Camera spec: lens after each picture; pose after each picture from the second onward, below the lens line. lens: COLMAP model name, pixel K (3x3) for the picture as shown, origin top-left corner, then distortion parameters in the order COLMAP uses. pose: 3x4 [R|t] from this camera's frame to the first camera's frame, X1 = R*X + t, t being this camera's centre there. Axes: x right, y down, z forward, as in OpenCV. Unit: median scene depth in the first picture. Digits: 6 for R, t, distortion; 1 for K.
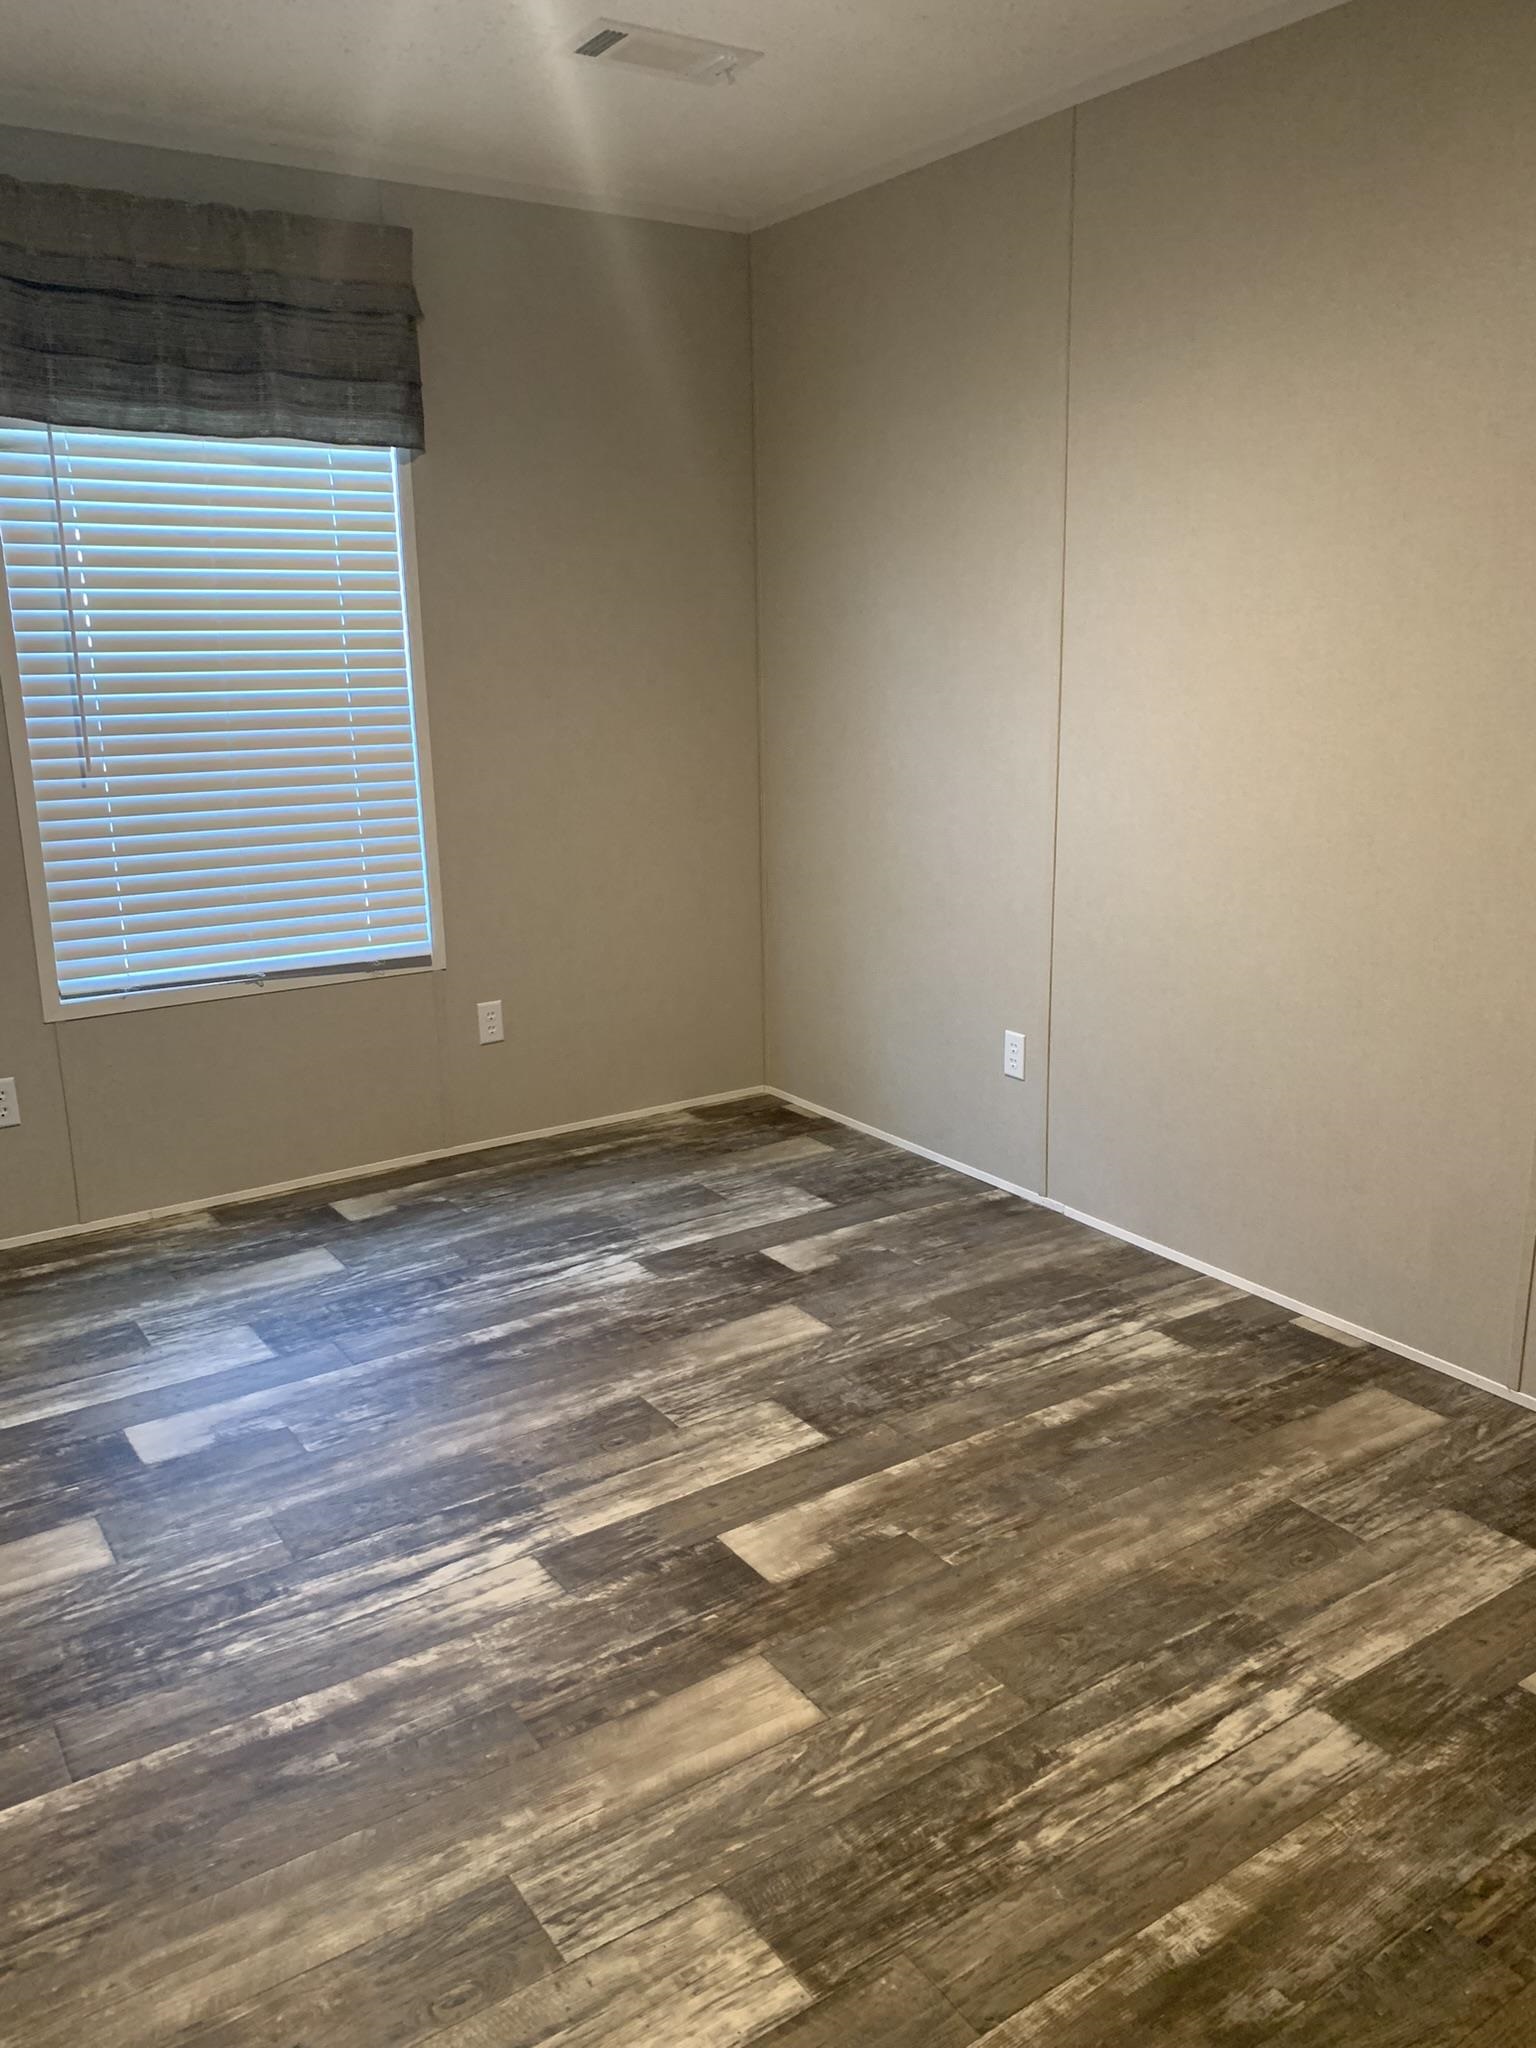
lens RADIAL K [[1582.6, 0, 783.6], [0, 1582.6, 994.3], [0, 0, 1]] dist [-0.006094, 0.015891]
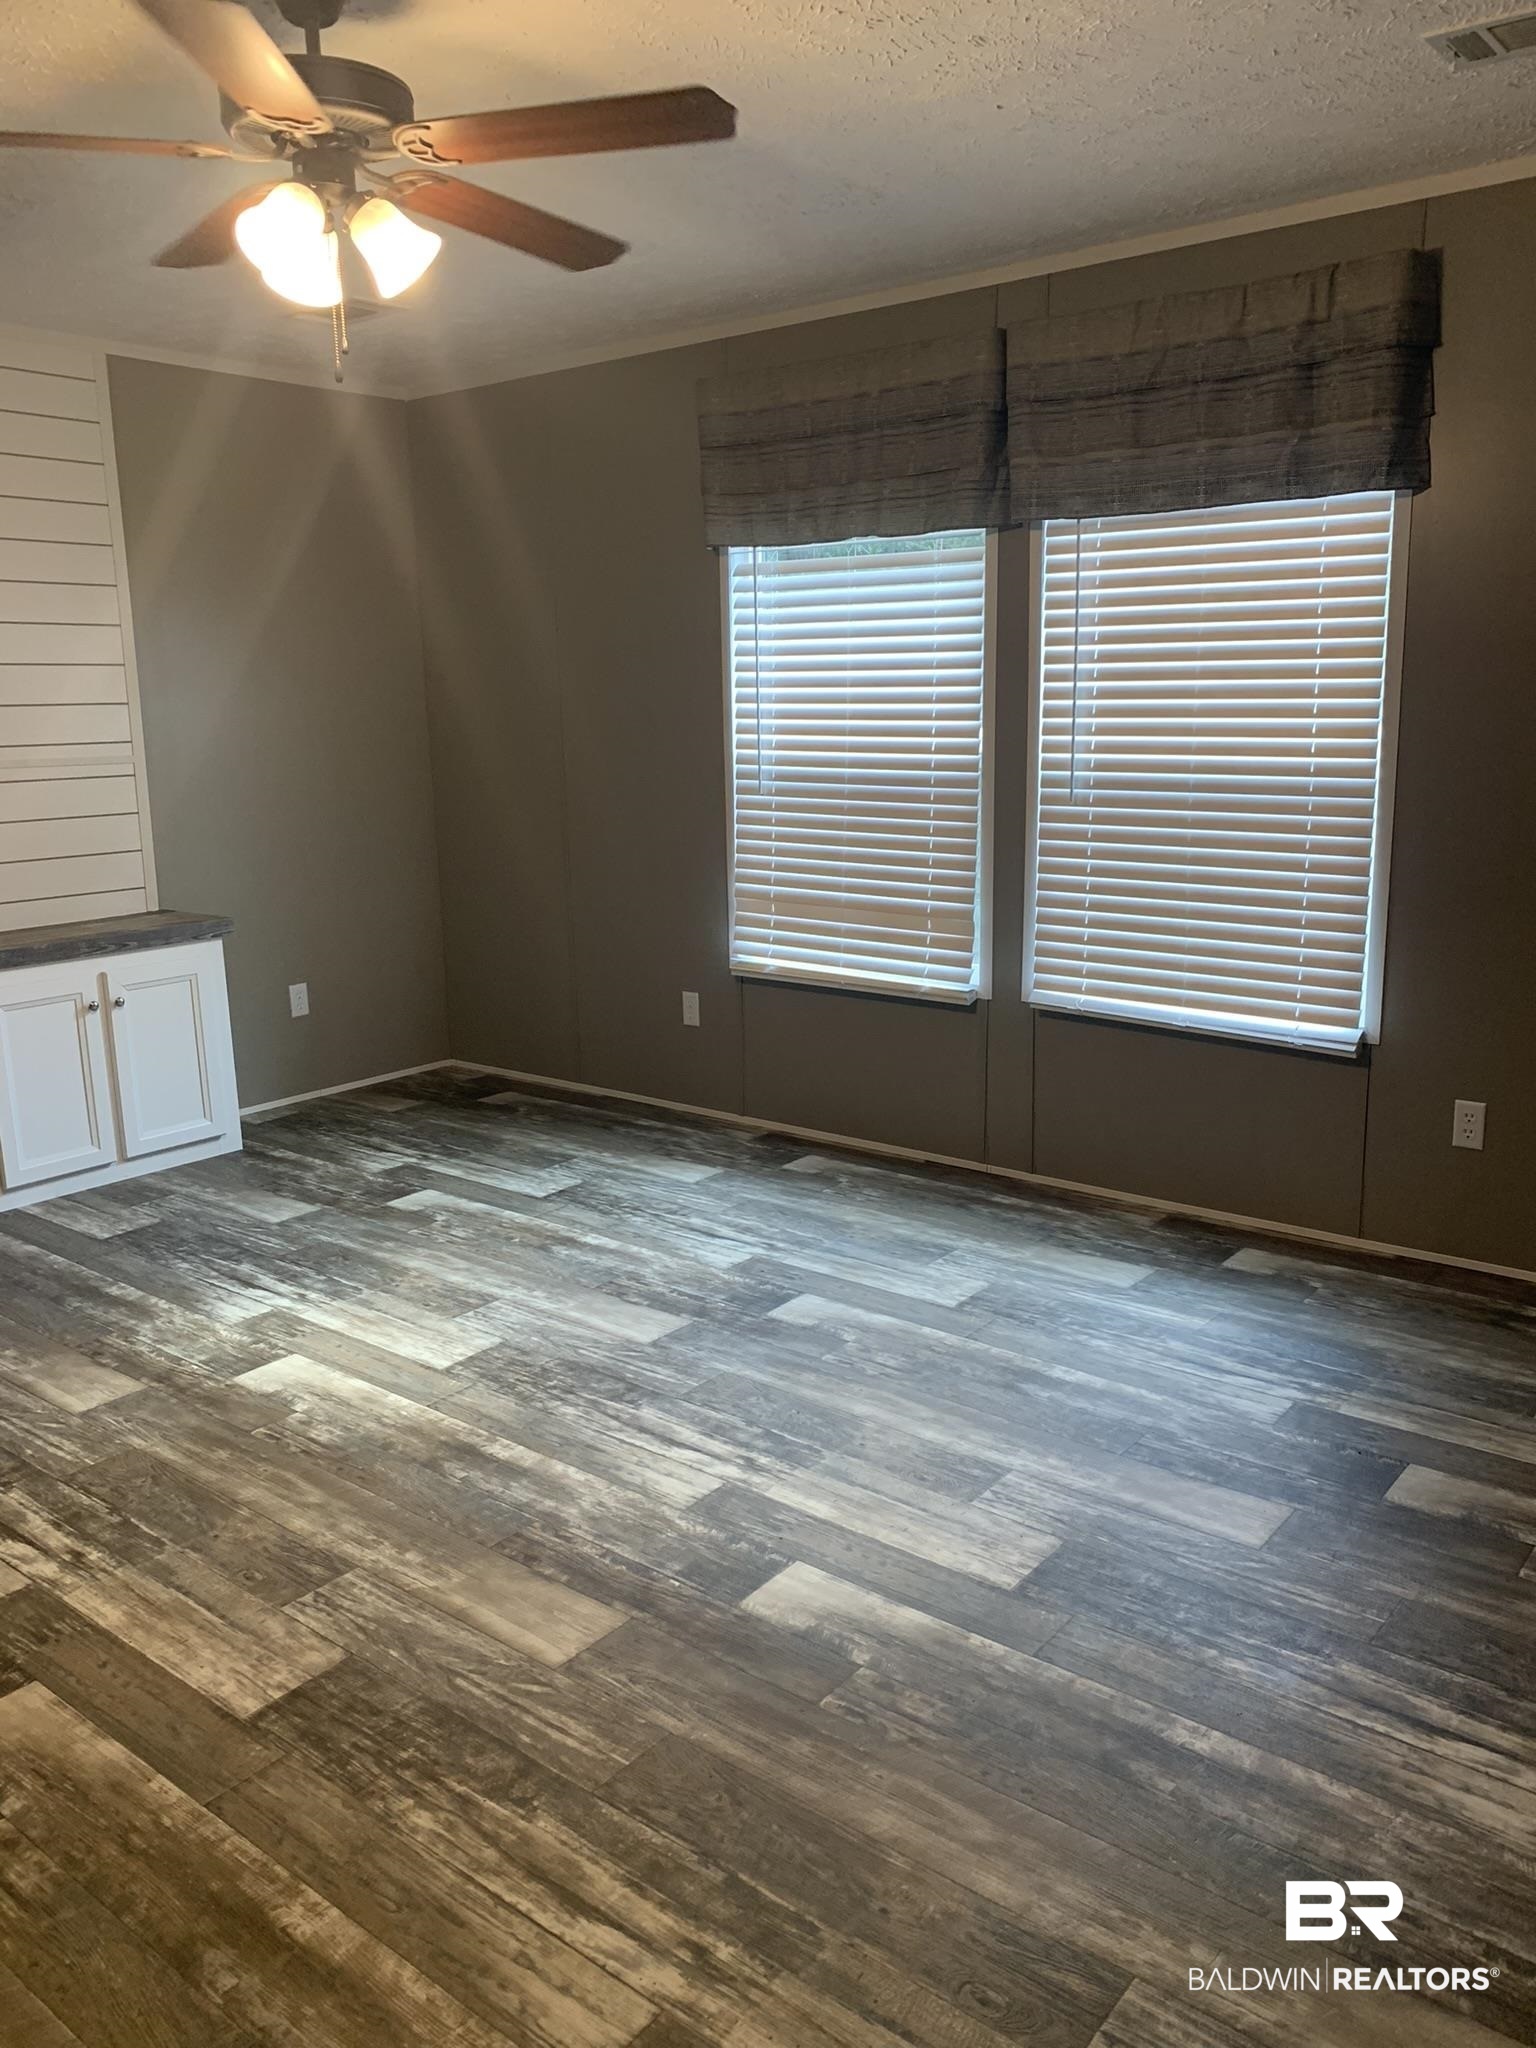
lens RADIAL K [[1582.6, 0, 719.1], [0, 1582.6, 921.7], [0, 0, 1]] dist [-0.006094, 0.015891]
pose [[0.284335, 0.154079, -0.946263, 1.068586], [-0.206171, 0.973736, 0.096602, -0.188480], [0.936294, 0.167625, 0.308634, 0.707975]]
